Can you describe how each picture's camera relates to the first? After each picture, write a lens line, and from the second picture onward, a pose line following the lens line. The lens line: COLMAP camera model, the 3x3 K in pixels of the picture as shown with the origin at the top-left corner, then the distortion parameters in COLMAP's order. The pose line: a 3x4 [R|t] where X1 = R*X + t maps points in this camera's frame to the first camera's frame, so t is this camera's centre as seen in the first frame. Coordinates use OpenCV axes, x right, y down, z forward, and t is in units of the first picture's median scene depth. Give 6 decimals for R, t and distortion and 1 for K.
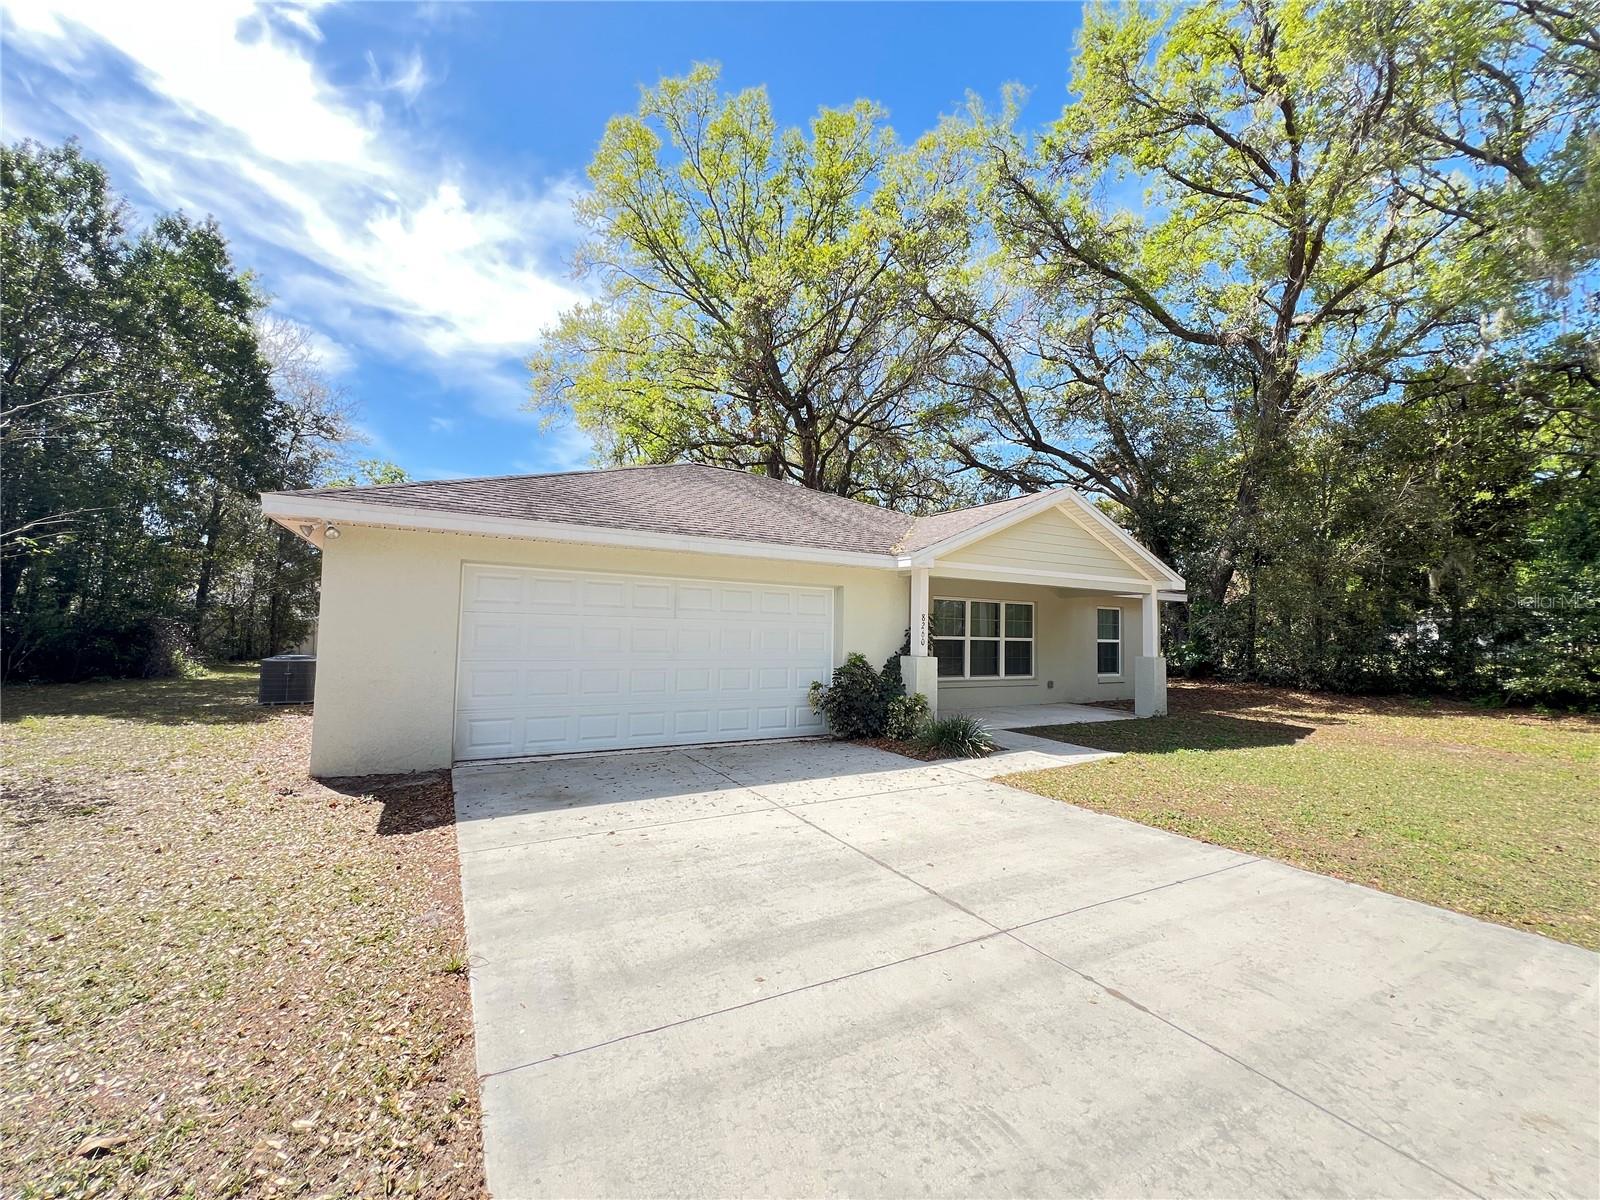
lens RADIAL K [[637.2, 0, 808.6], [0, 637.2, 576.2], [0, 0, 1]] dist [-0.000527, -0.000396]
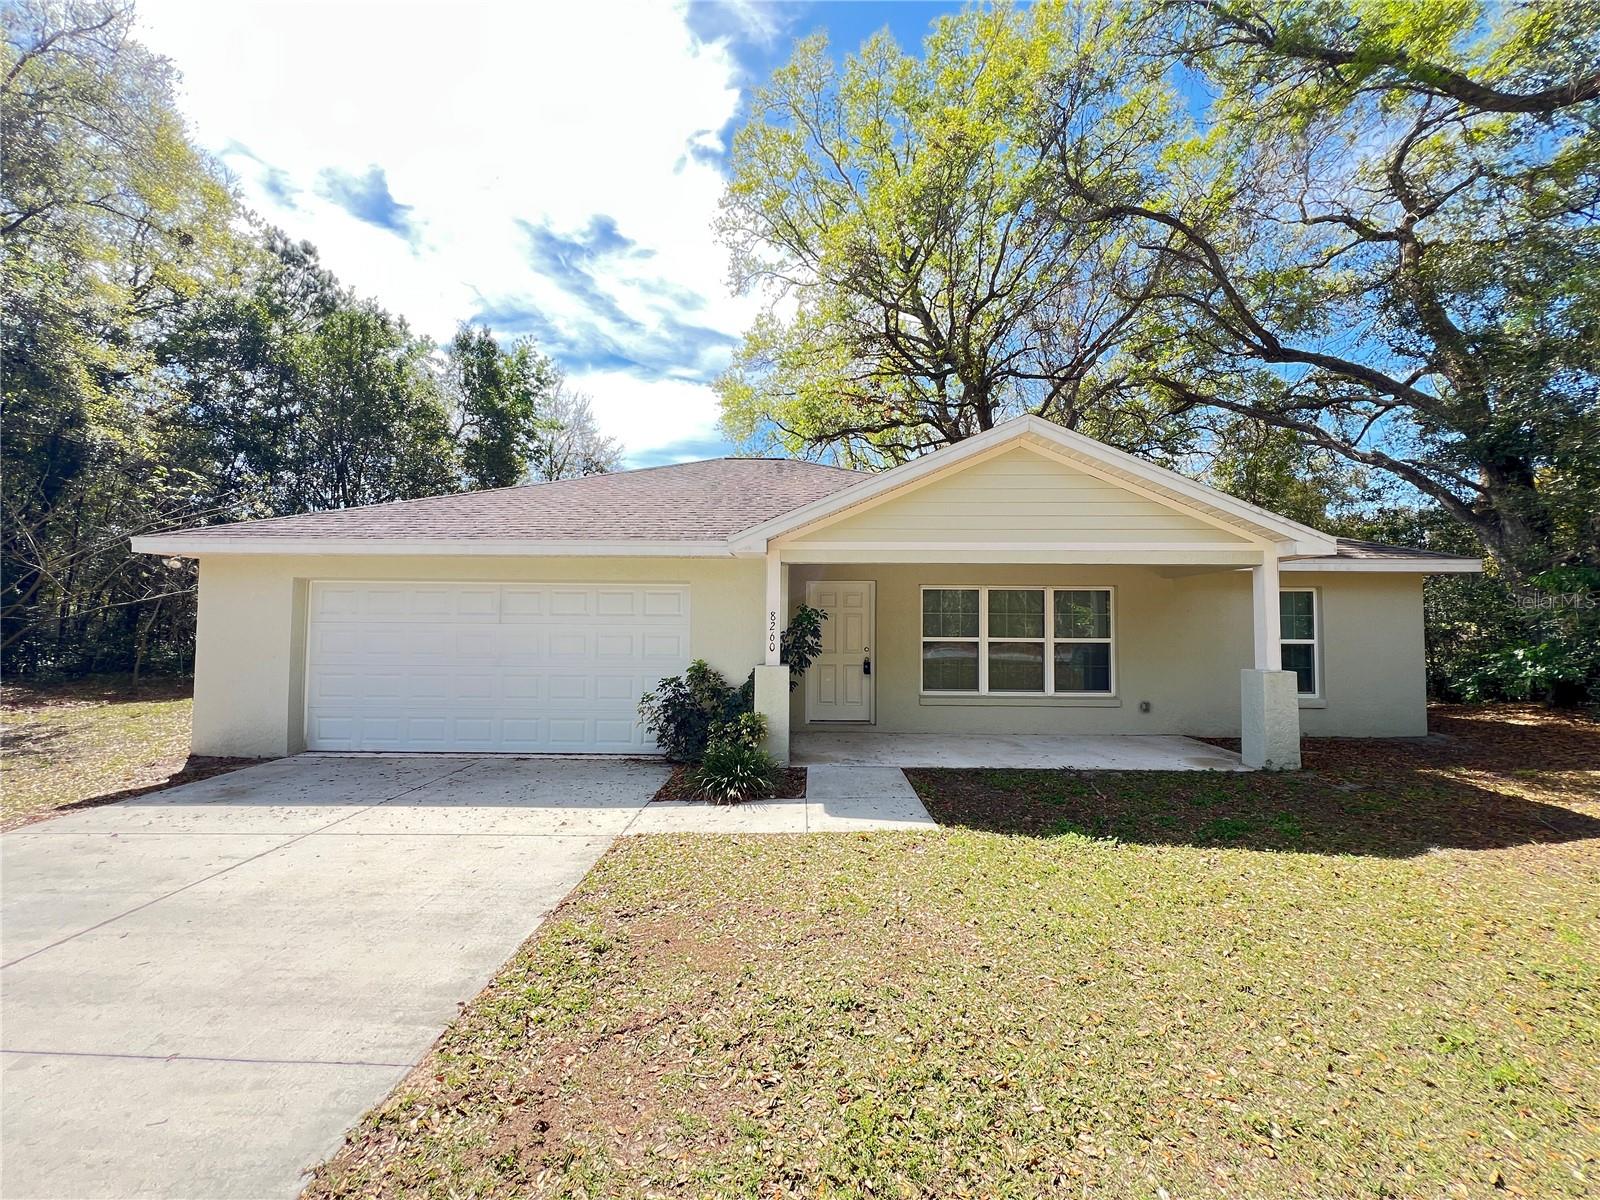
lens RADIAL K [[637.2, 0, 802.9], [0, 637.2, 597.2], [0, 0, 1]] dist [-0.000527, -0.000396]
pose [[0.863661, -0.038133, -0.502629, 0.374458], [0.056257, 0.998197, 0.020936, 0.016275], [0.500924, -0.046358, 0.864249, 0.209548]]
